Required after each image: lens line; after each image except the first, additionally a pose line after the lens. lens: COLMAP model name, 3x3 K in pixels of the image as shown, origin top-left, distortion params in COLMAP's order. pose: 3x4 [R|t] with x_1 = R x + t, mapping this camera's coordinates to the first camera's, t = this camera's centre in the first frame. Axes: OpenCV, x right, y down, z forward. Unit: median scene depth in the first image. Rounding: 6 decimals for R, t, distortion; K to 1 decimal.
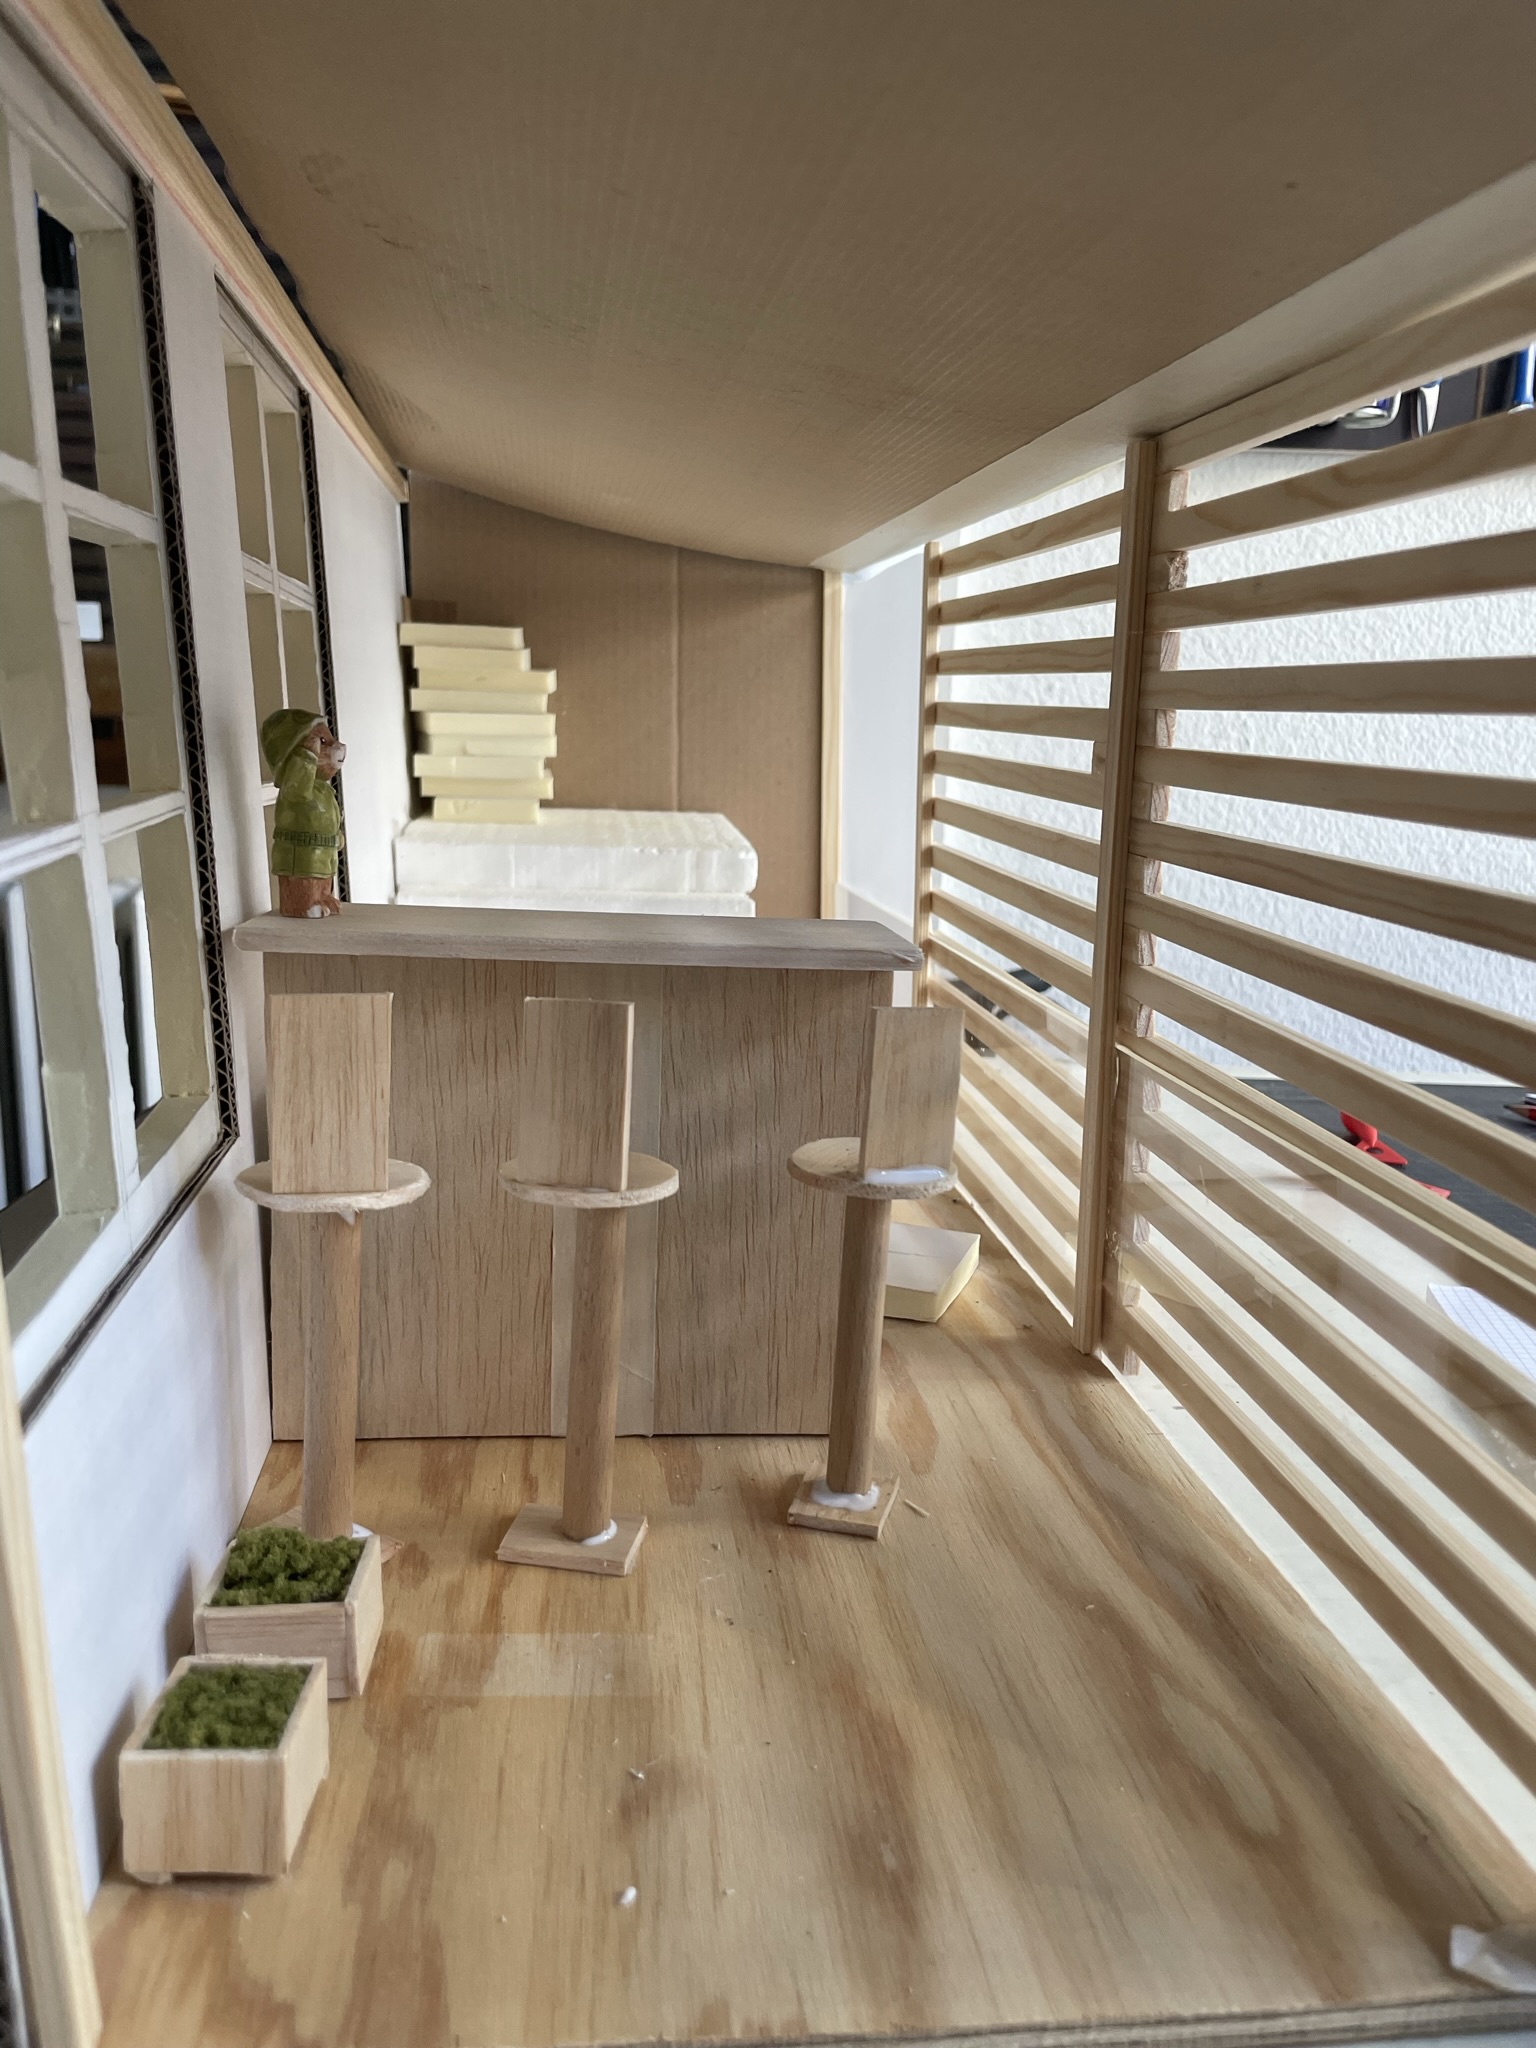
lens RADIAL K [[1572.1, 0, 752.4], [0, 1572.1, 1034.8], [0, 0, 1]] dist [0.044662, -0.080829]
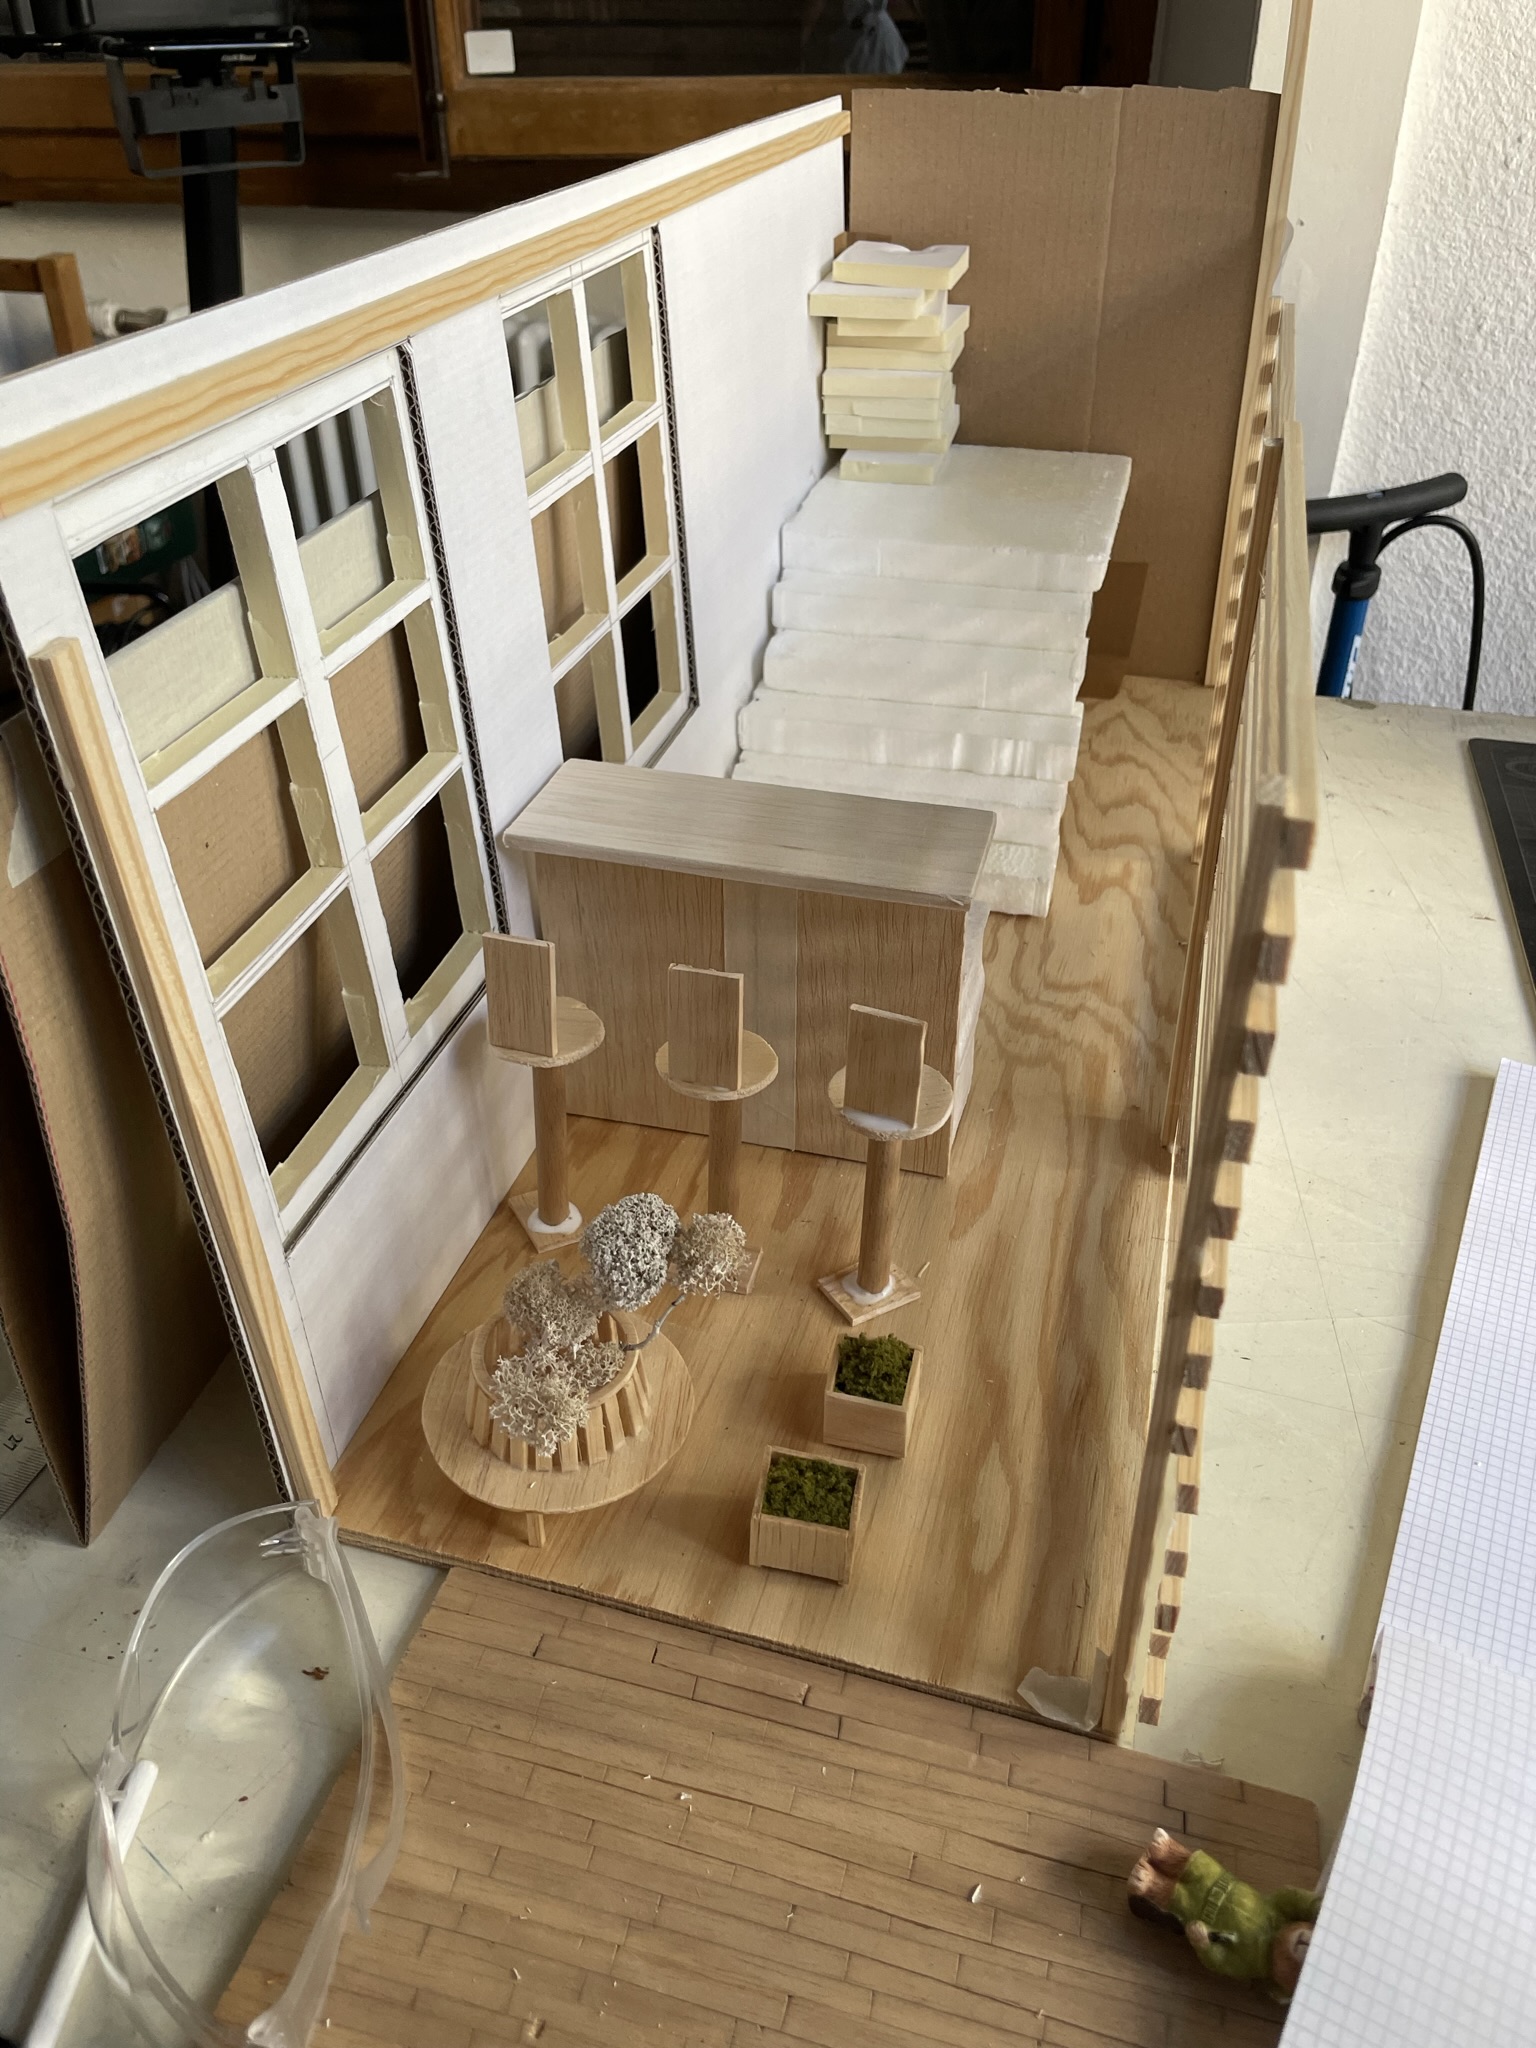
lens RADIAL K [[1572.1, 0, 749.3], [0, 1572.1, 985.5], [0, 0, 1]] dist [0.044662, -0.080829]
pose [[0.920467, 0.182115, -0.345795, 0.436156], [-0.039835, 0.923905, 0.380543, -0.522117], [0.388784, -0.336502, 0.857679, -0.231900]]
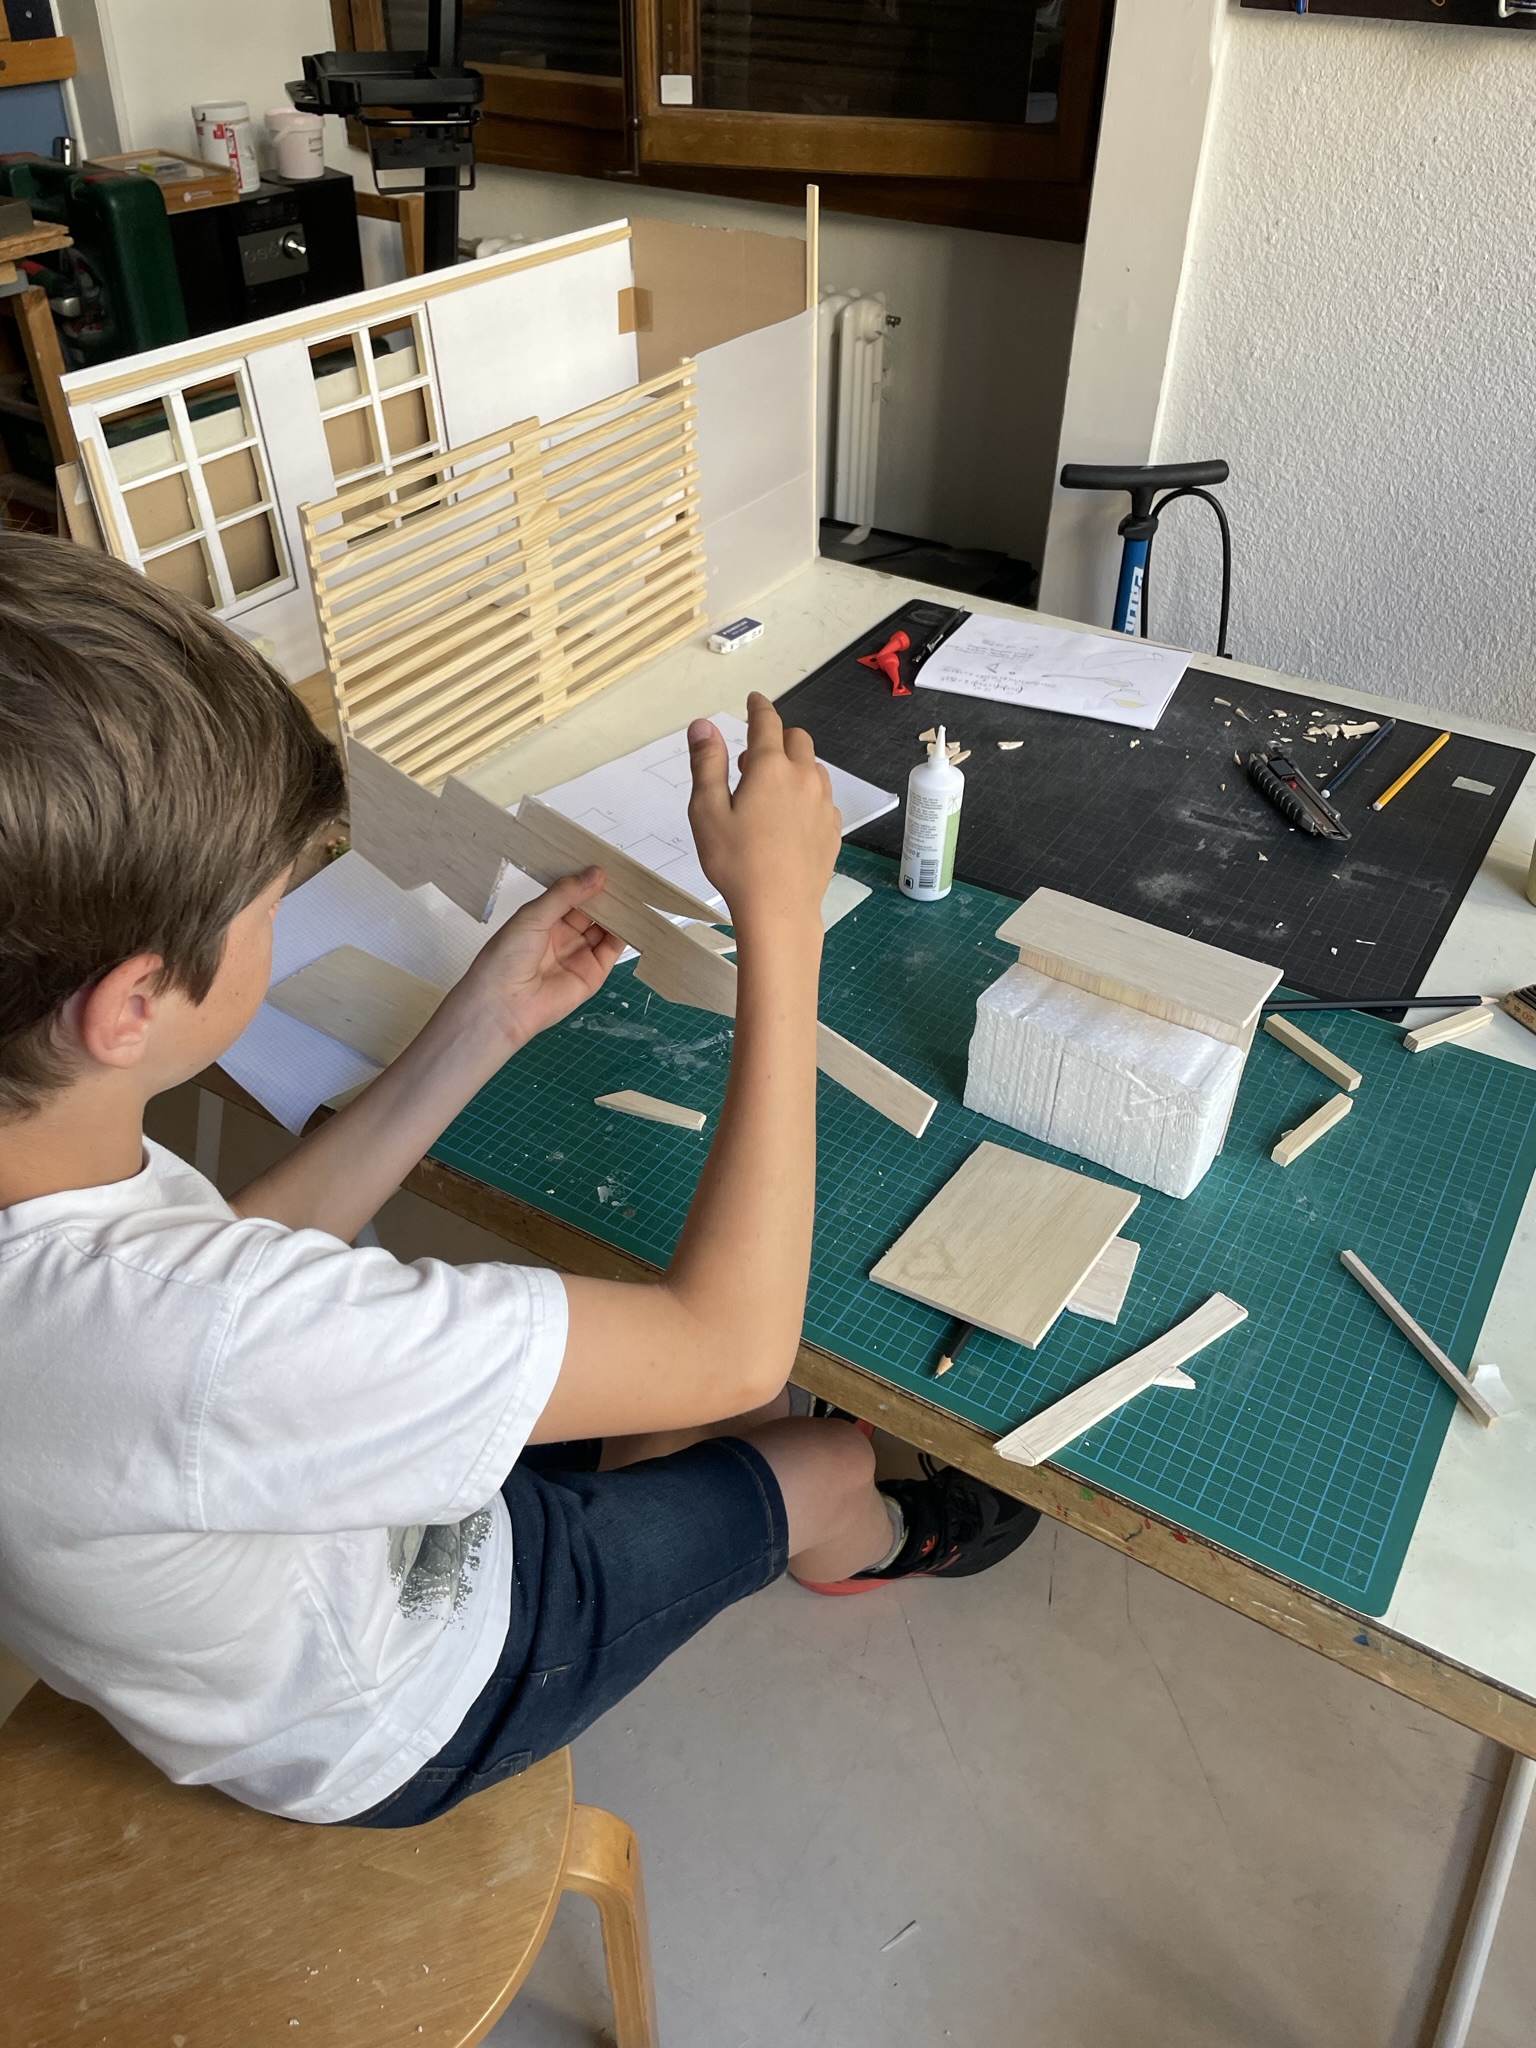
lens RADIAL K [[1572.1, 0, 757.1], [0, 1572.1, 1009.8], [0, 0, 1]] dist [0.044662, -0.080829]
pose [[0.762981, 0.371636, -0.528910, 3.243415], [-0.108023, 0.880011, 0.462505, -1.024548], [0.637331, -0.295749, 0.711577, -1.498332]]
